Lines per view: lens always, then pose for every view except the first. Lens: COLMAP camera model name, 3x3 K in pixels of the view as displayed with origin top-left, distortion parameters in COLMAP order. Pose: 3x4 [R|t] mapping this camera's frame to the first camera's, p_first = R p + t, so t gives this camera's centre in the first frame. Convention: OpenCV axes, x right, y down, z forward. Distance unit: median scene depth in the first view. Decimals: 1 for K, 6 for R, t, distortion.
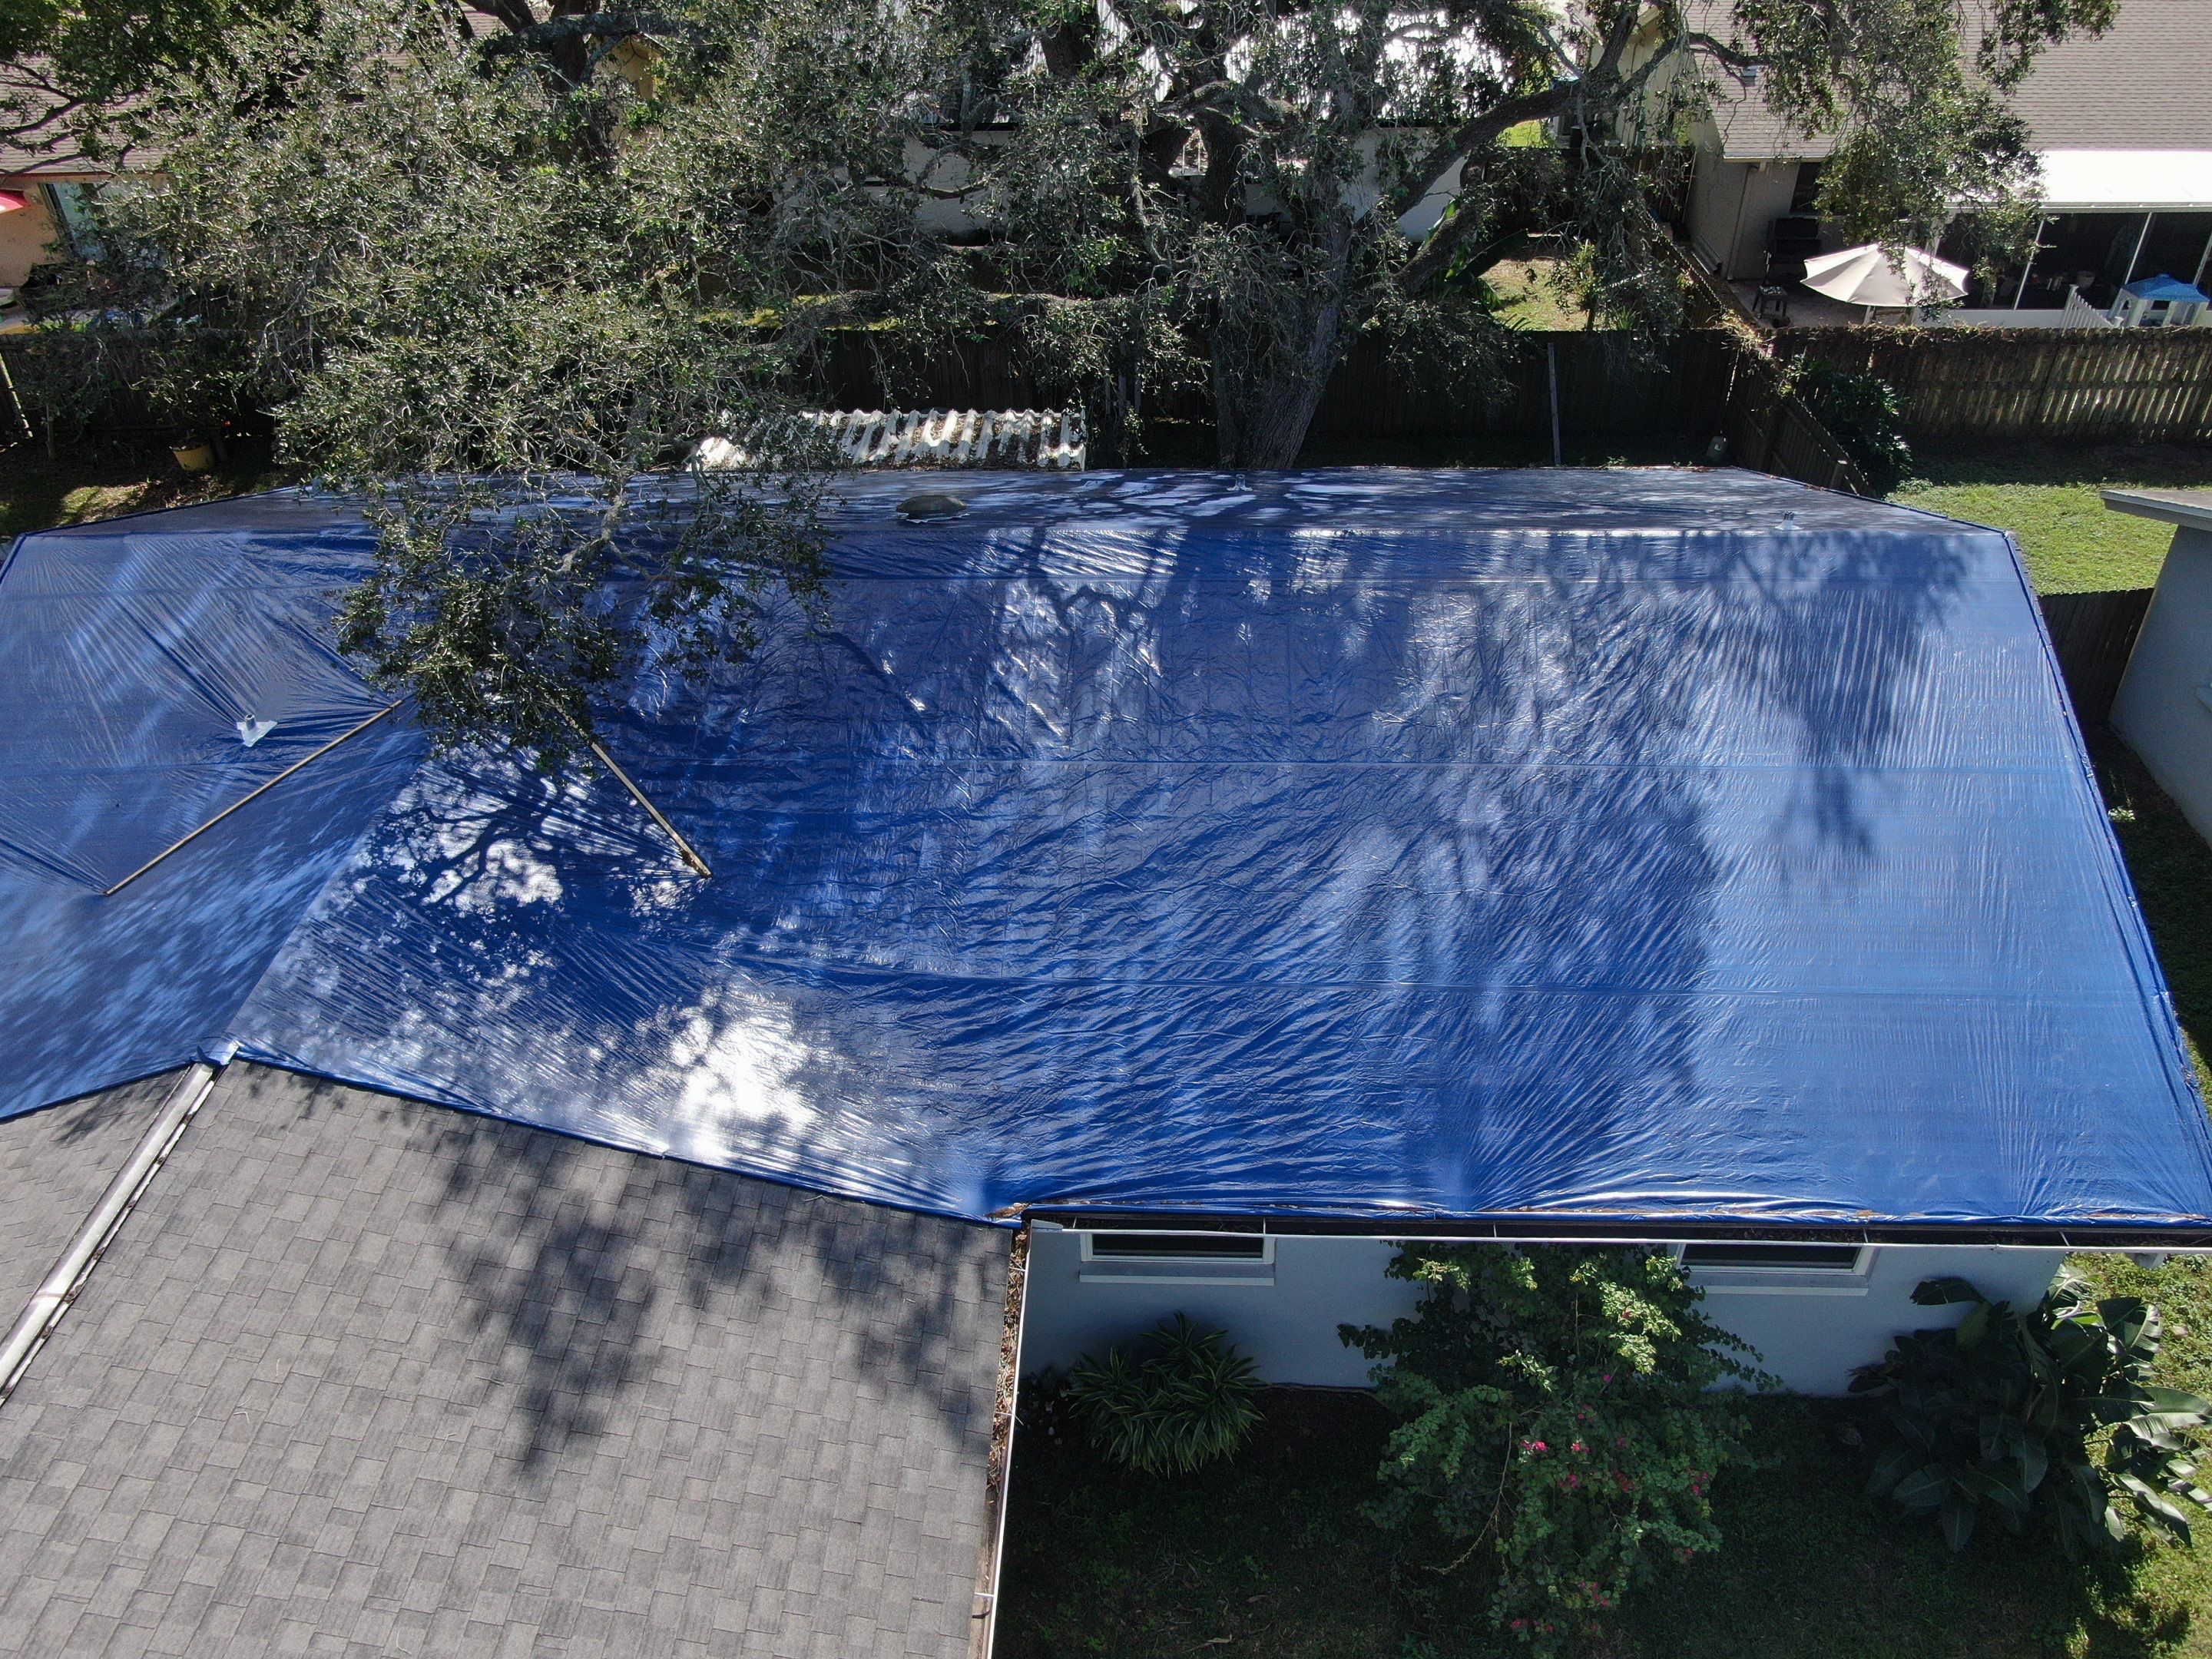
lens RADIAL K [[1584.9, 0, 1116.5], [0, 1584.9, 824.6], [0, 0, 1]] dist [-0.023773, 0.007166]
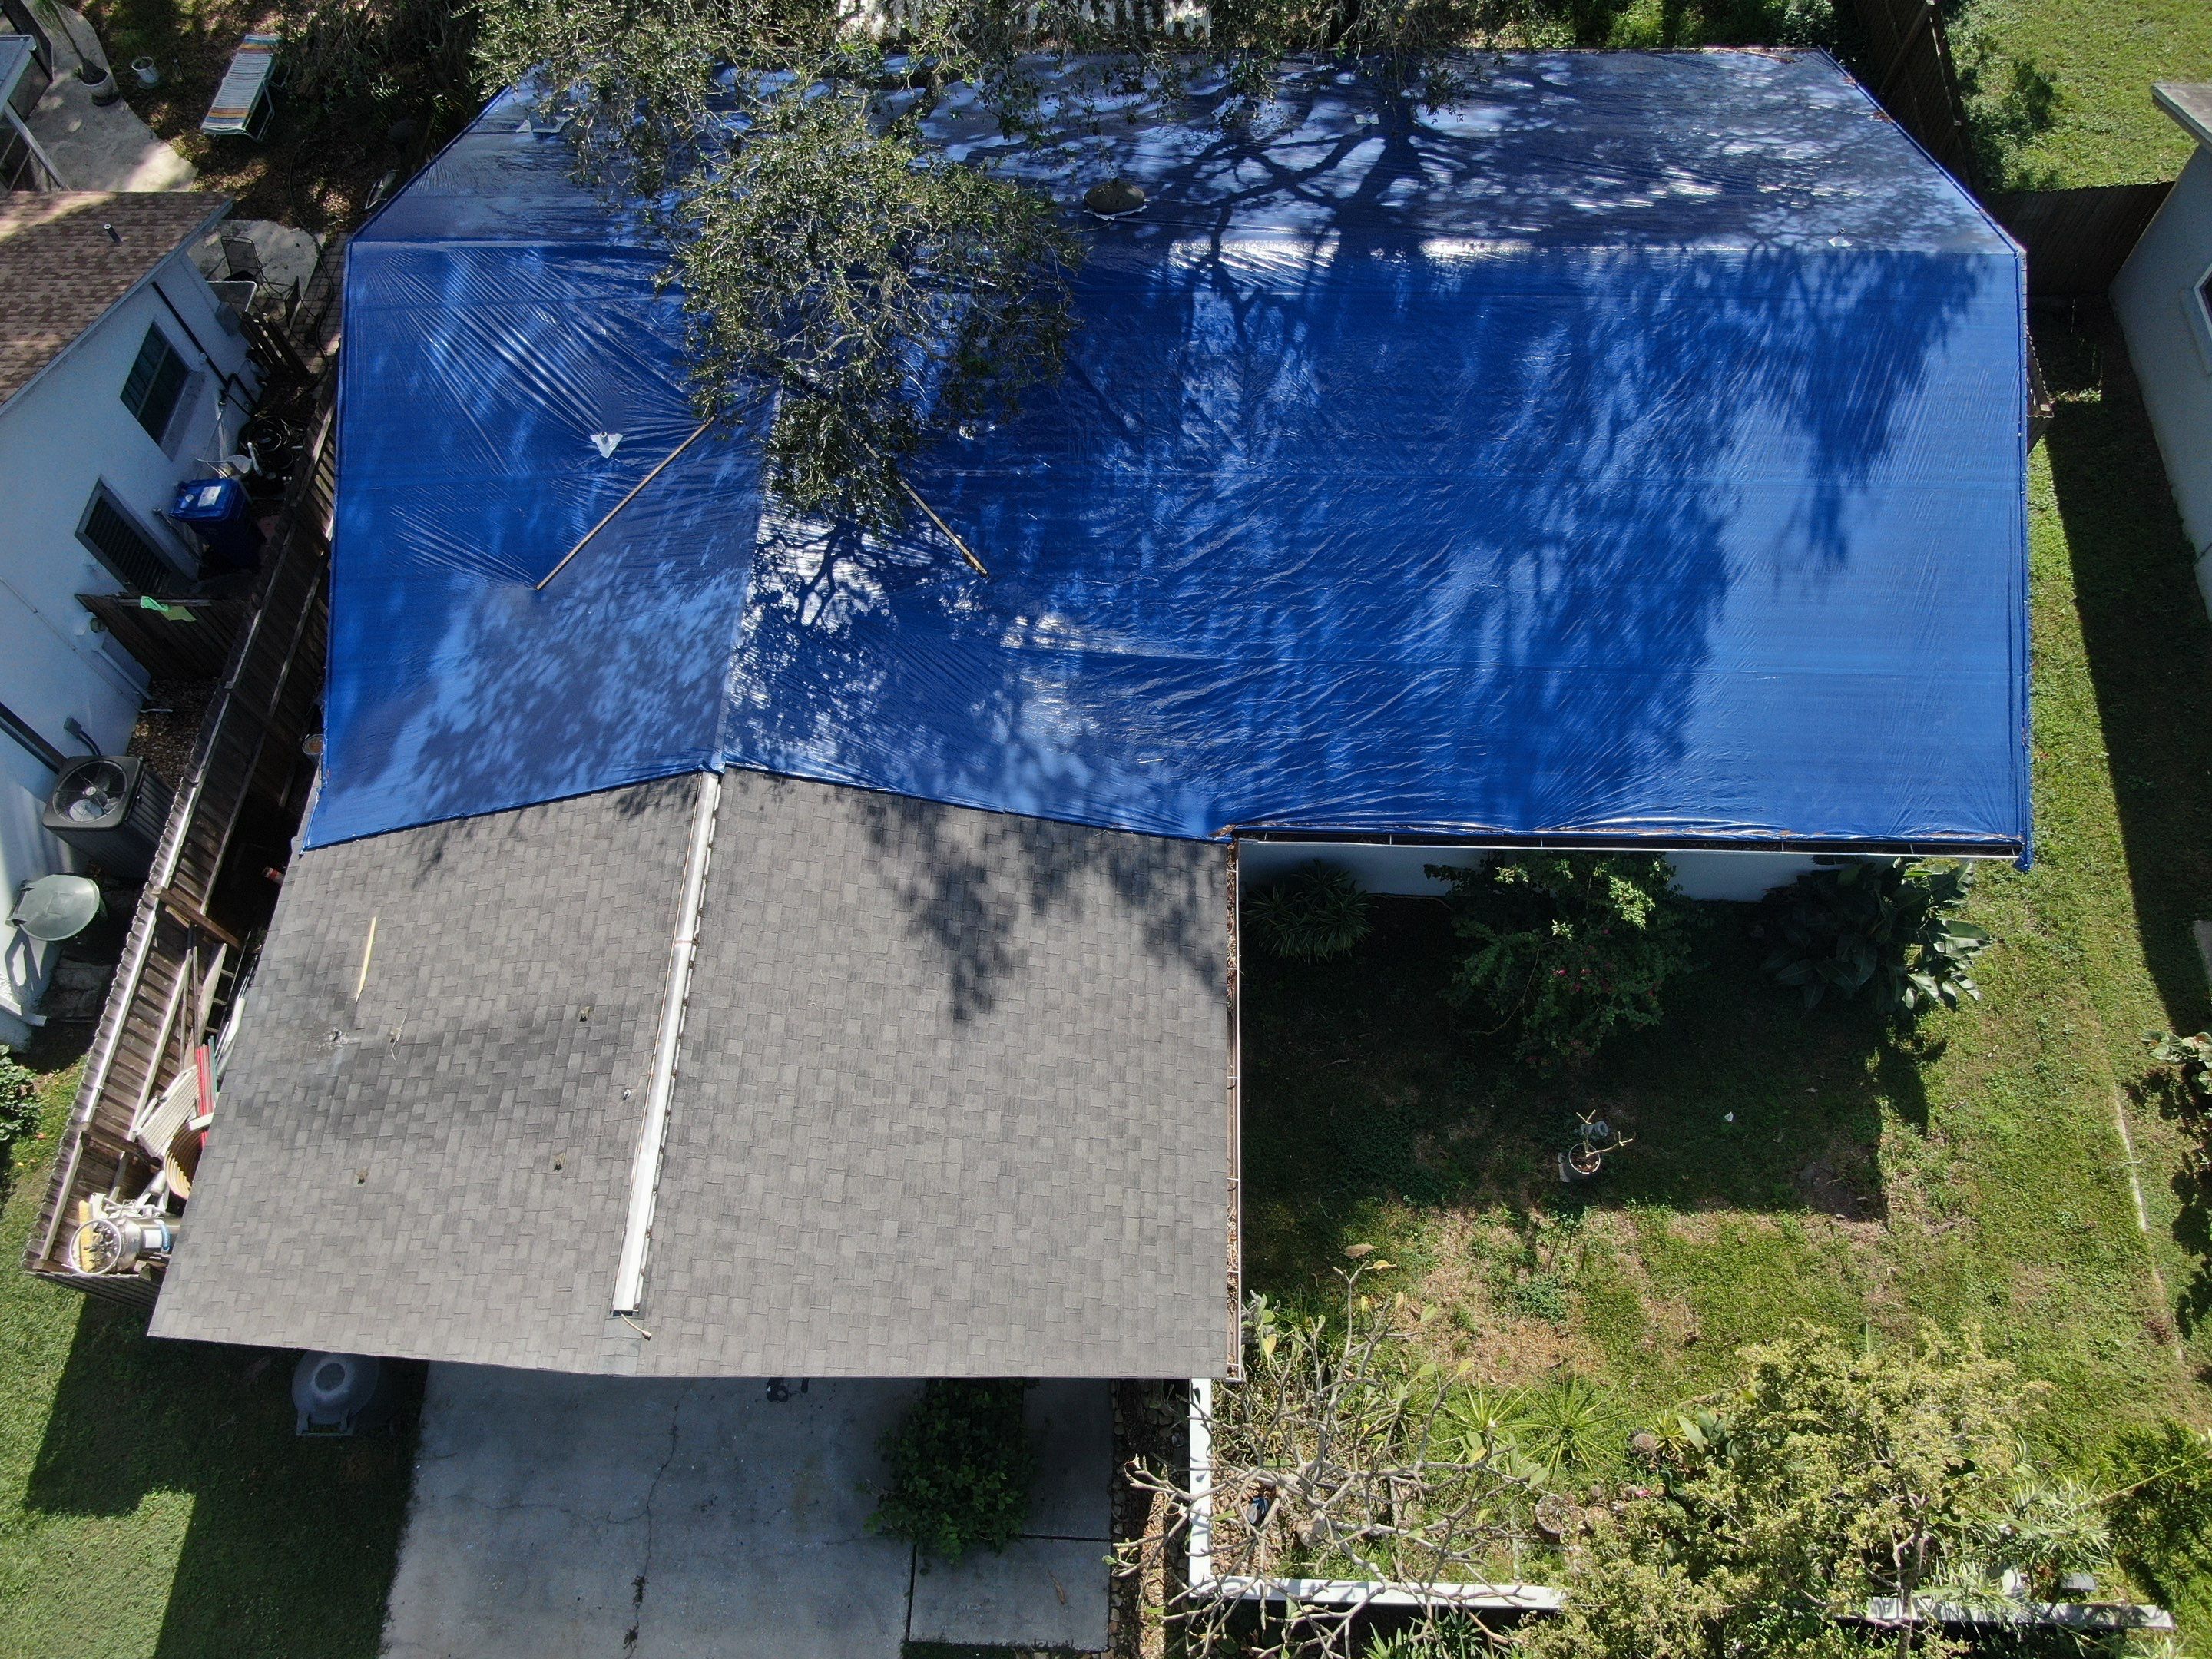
lens RADIAL K [[1567.6, 0, 1119.7], [0, 1567.6, 827.3], [0, 0, 1]] dist [-0.017669, 0.004289]
pose [[0.999982, -0.005974, -0.000299, -0.152086], [0.005486, 0.896116, 0.443786, -0.389601], [-0.002383, -0.443779, 0.896133, -0.316270]]
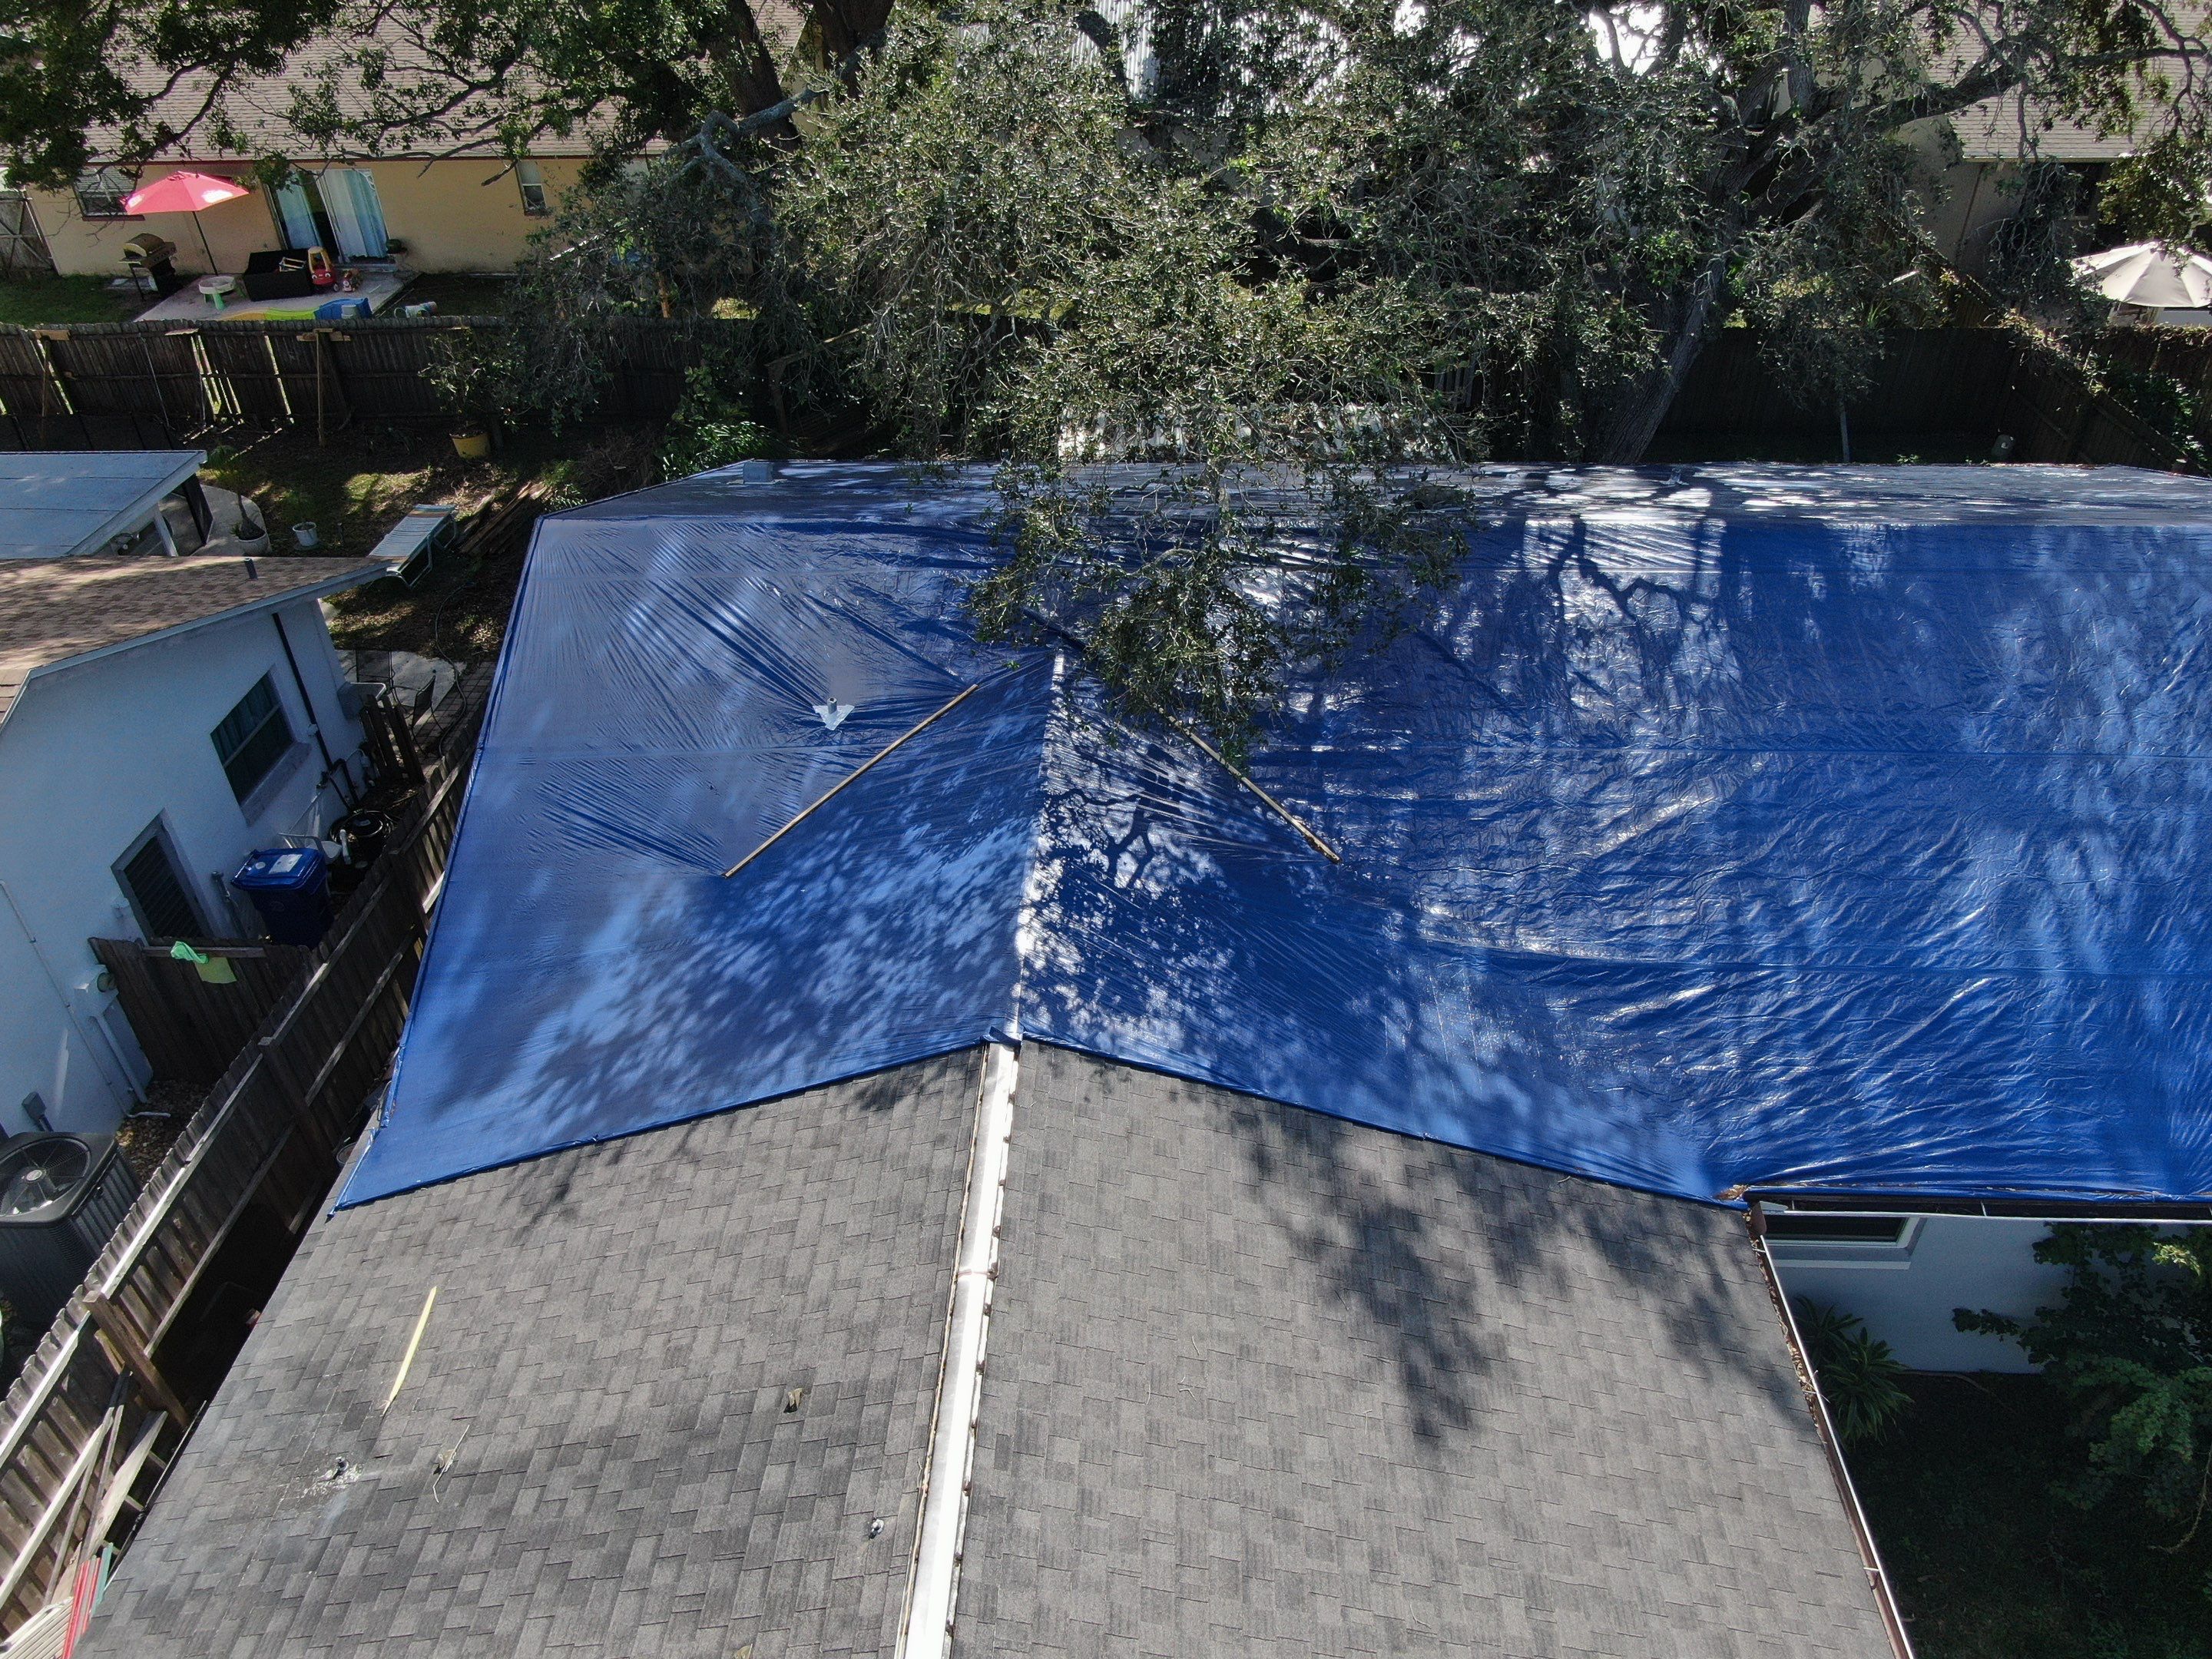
lens RADIAL K [[1577.6, 0, 1120.0], [0, 1577.6, 835.2], [0, 0, 1]] dist [-0.020411, 0.003435]
pose [[0.999979, 0.006420, 0.000363, -0.419145], [-0.006423, 0.999951, 0.007526, 0.009904], [-0.000315, -0.007528, 0.999972, -0.000164]]
